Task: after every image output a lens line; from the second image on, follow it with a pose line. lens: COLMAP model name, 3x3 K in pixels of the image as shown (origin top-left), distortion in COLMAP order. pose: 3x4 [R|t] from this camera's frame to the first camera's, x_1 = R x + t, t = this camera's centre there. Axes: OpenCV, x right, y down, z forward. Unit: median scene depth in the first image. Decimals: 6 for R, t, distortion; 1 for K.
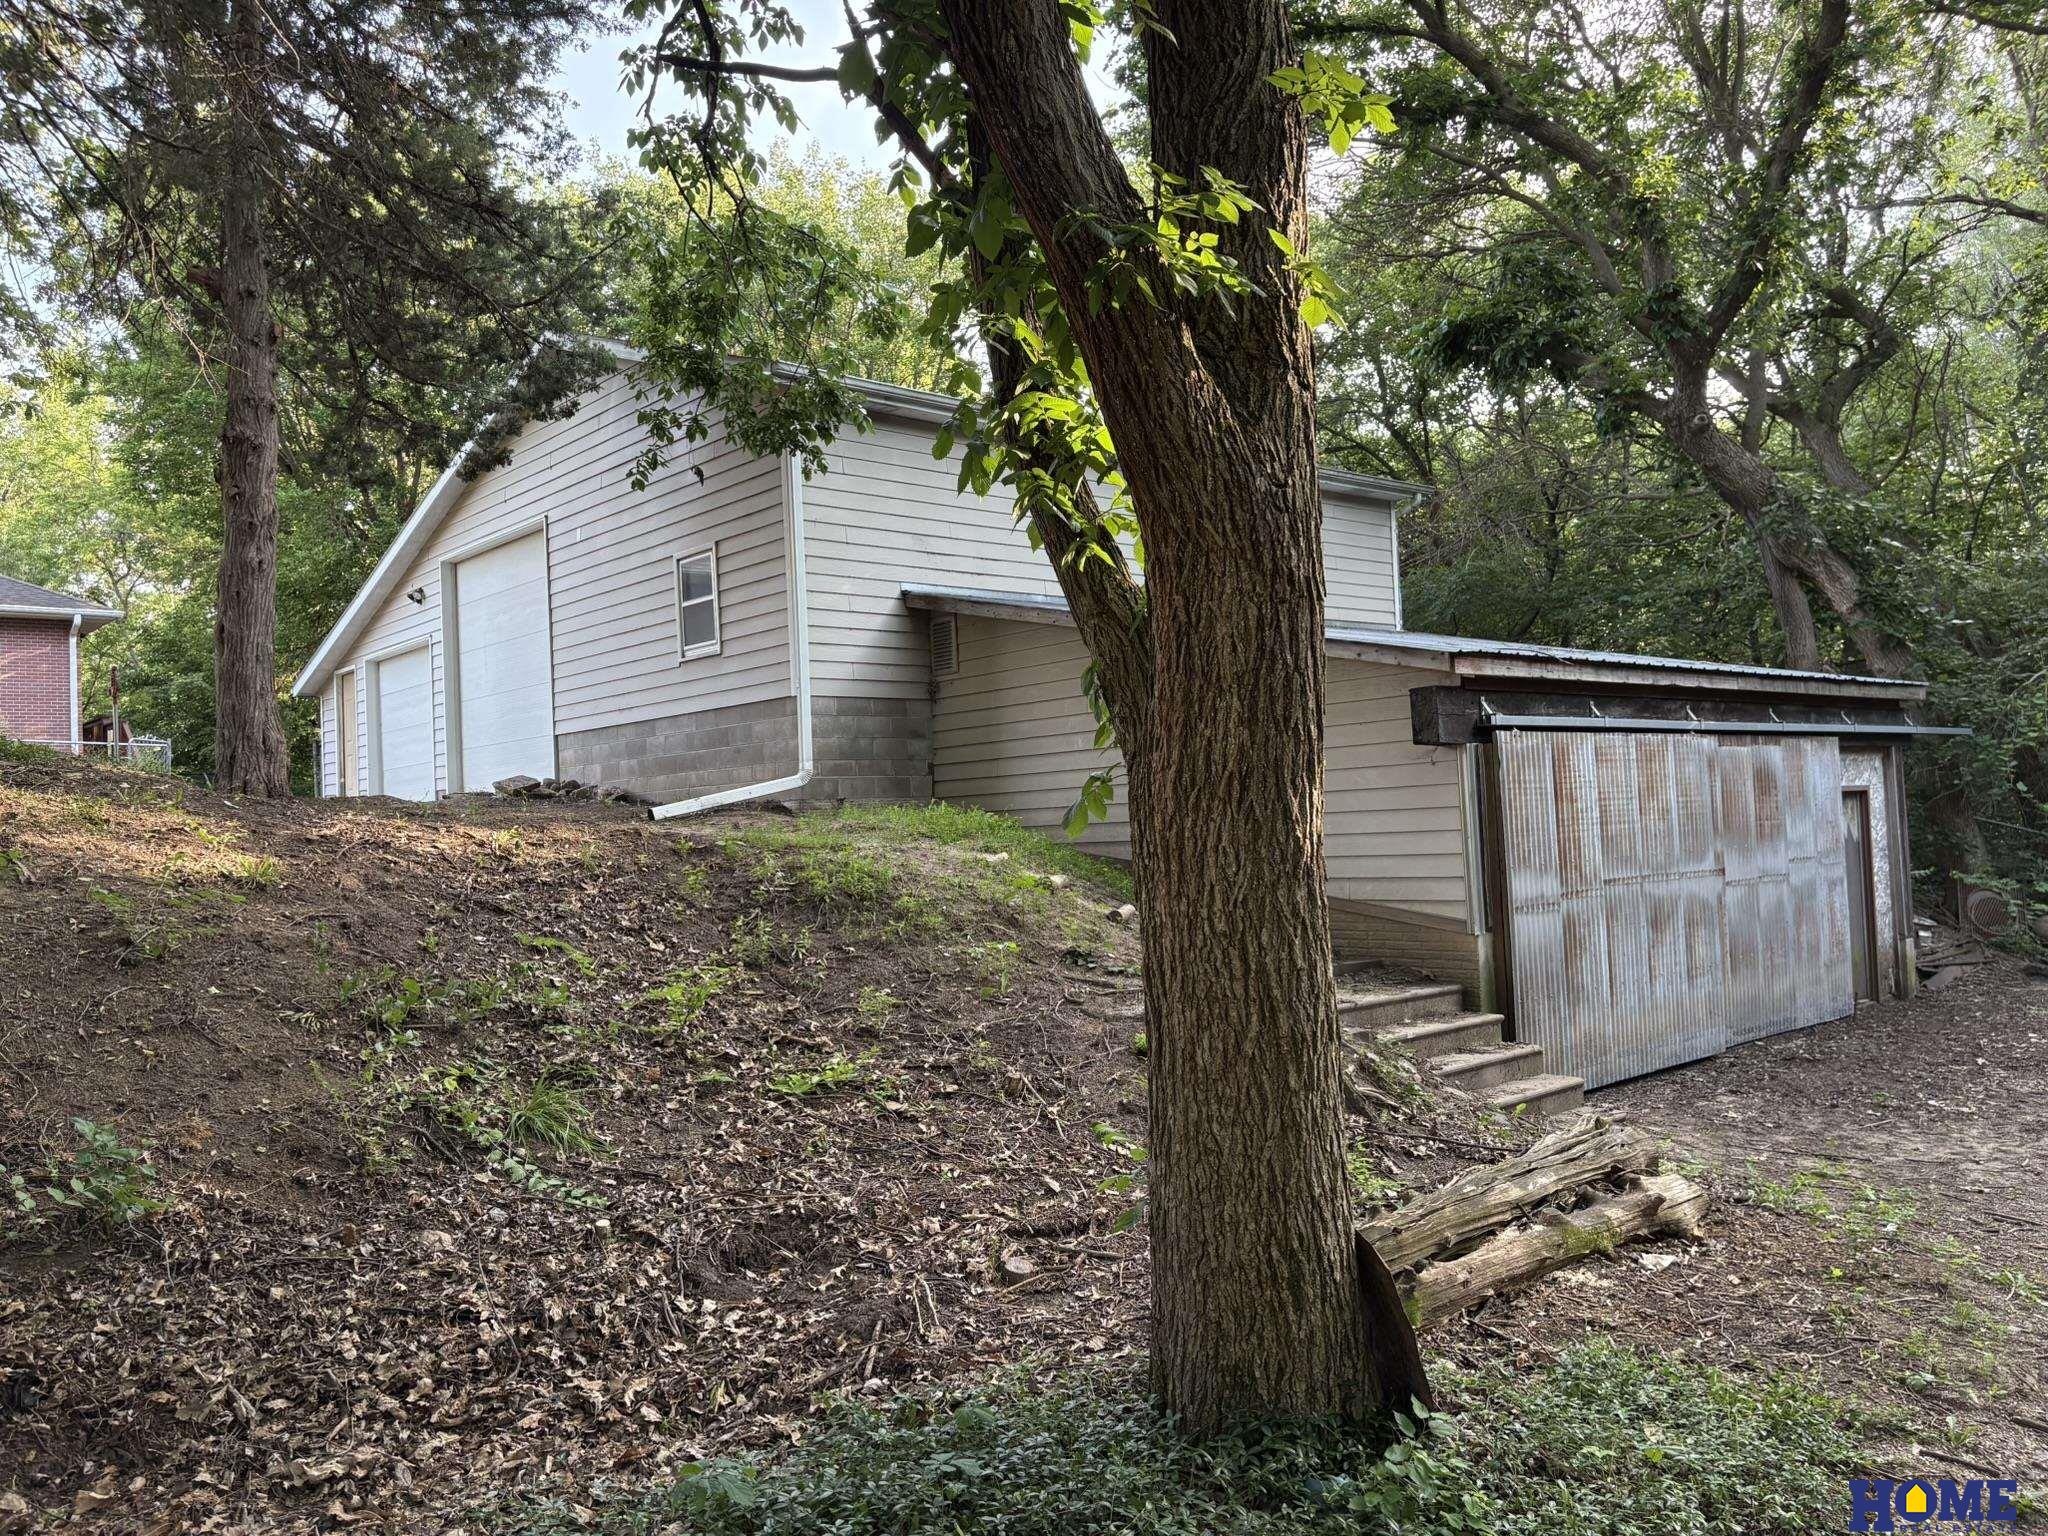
lens RADIAL K [[1539.5, 0, 1016.8], [0, 1539.5, 778.0], [0, 0, 1]] dist [0.128187, -0.257405]
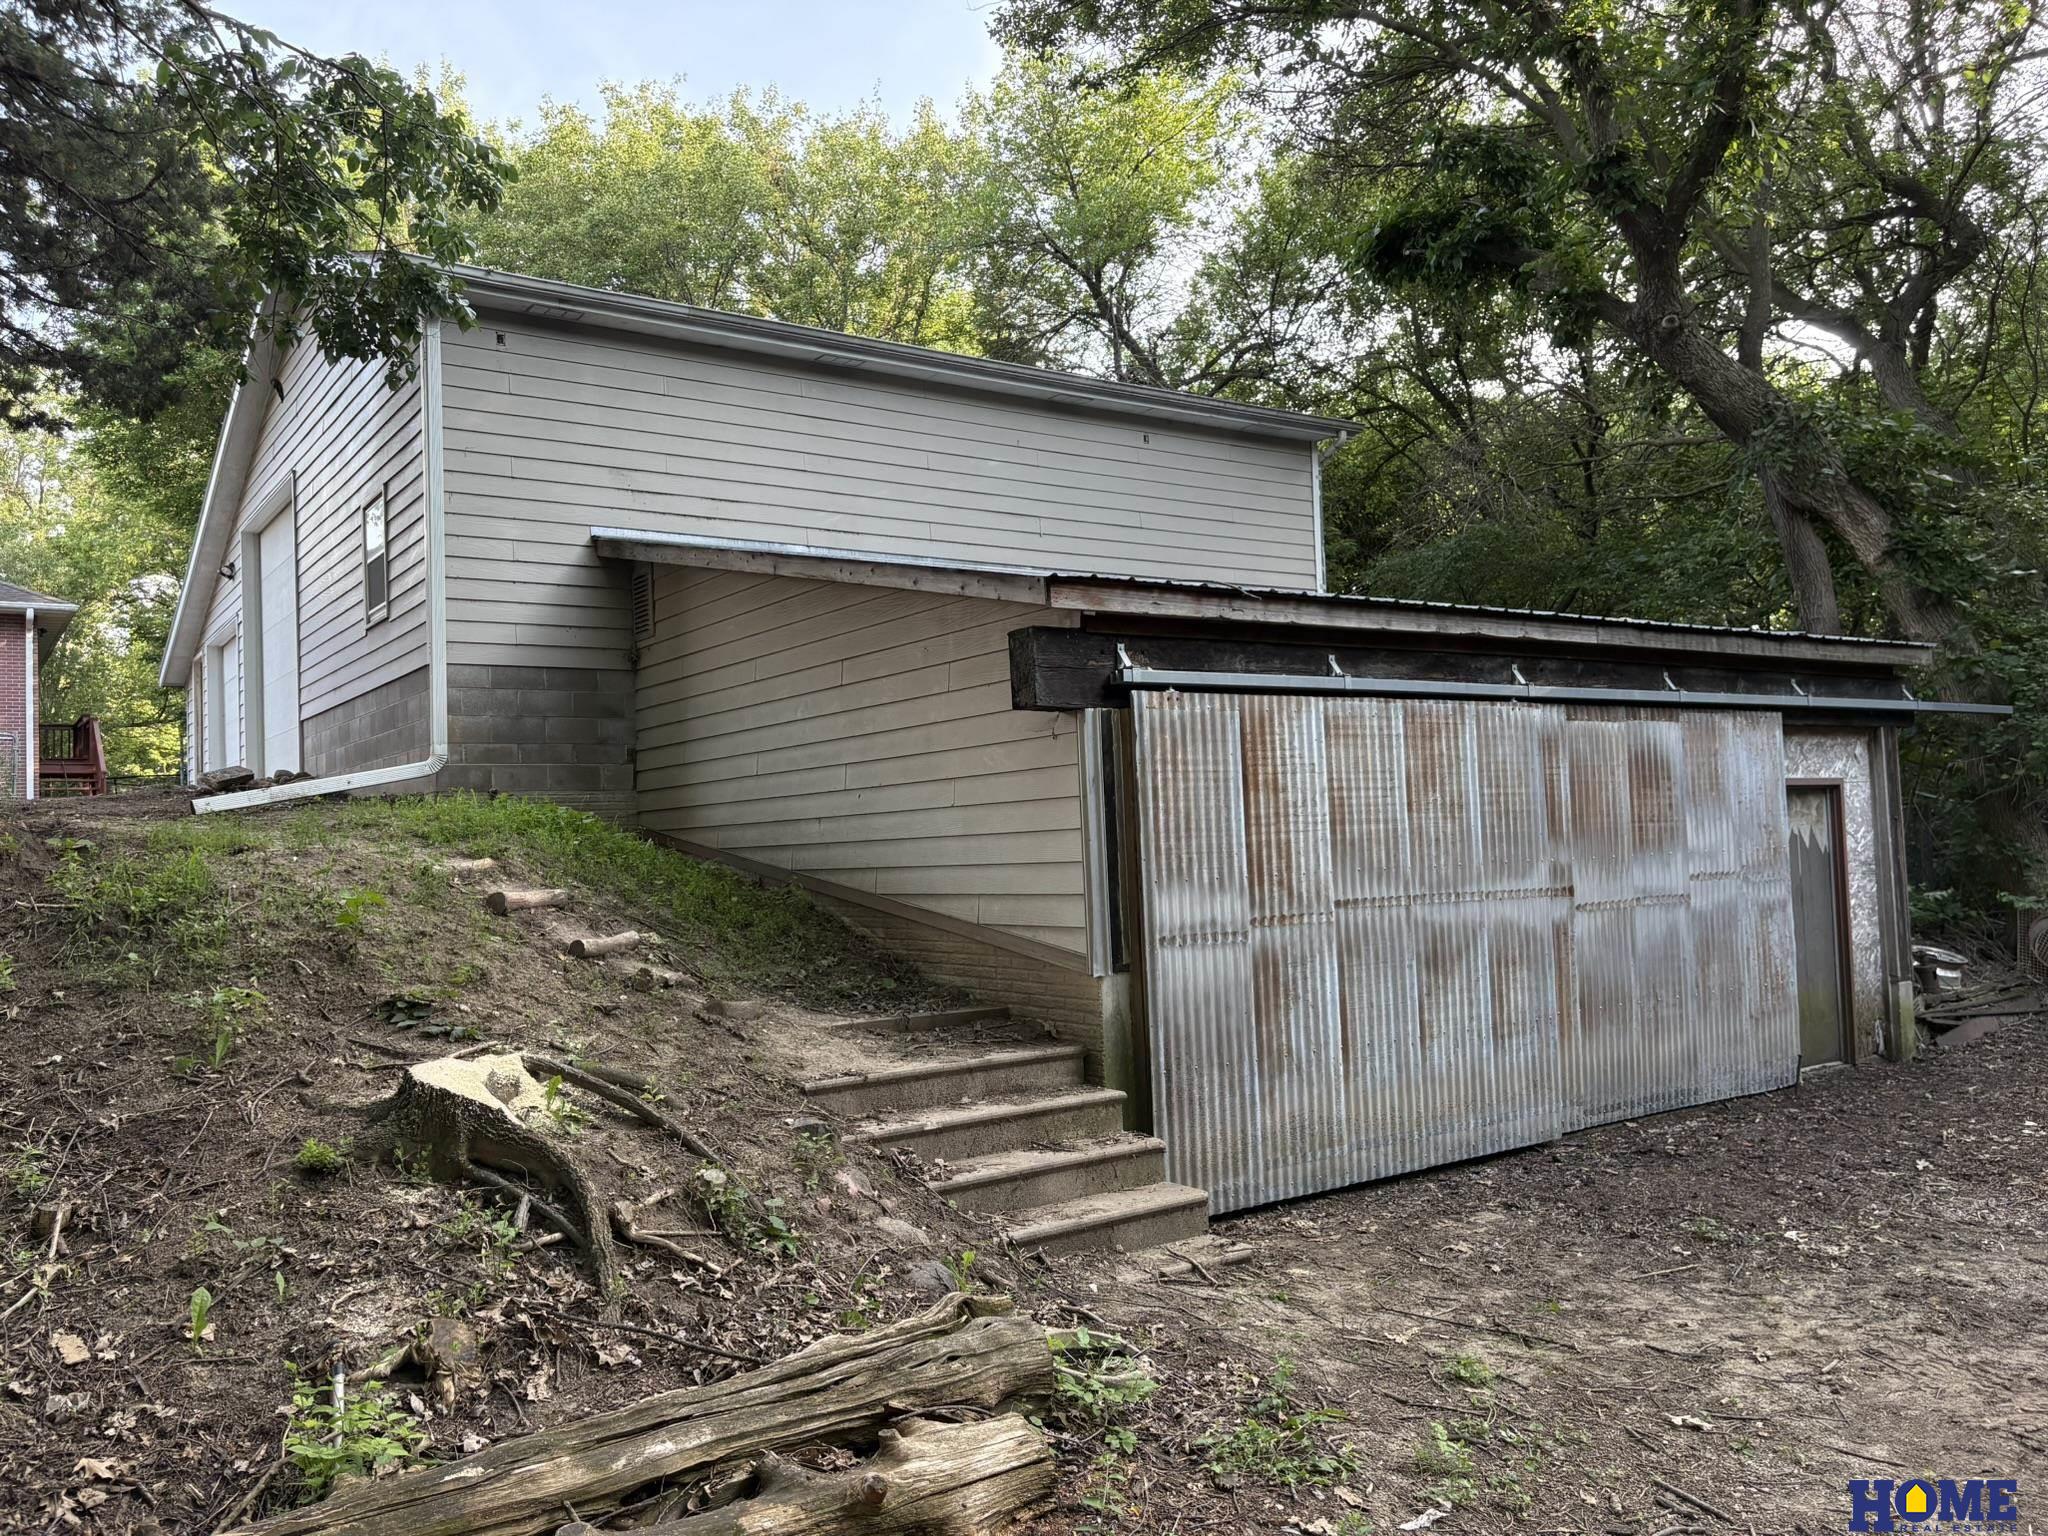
lens RADIAL K [[1539.5, 0, 1016.8], [0, 1539.5, 778.0], [0, 0, 1]] dist [0.128187, -0.257405]
pose [[0.993335, 0.001863, -0.115248, 0.266422], [-0.002483, 0.999983, -0.005233, 0.010788], [0.115237, 0.005485, 0.993323, 0.230822]]
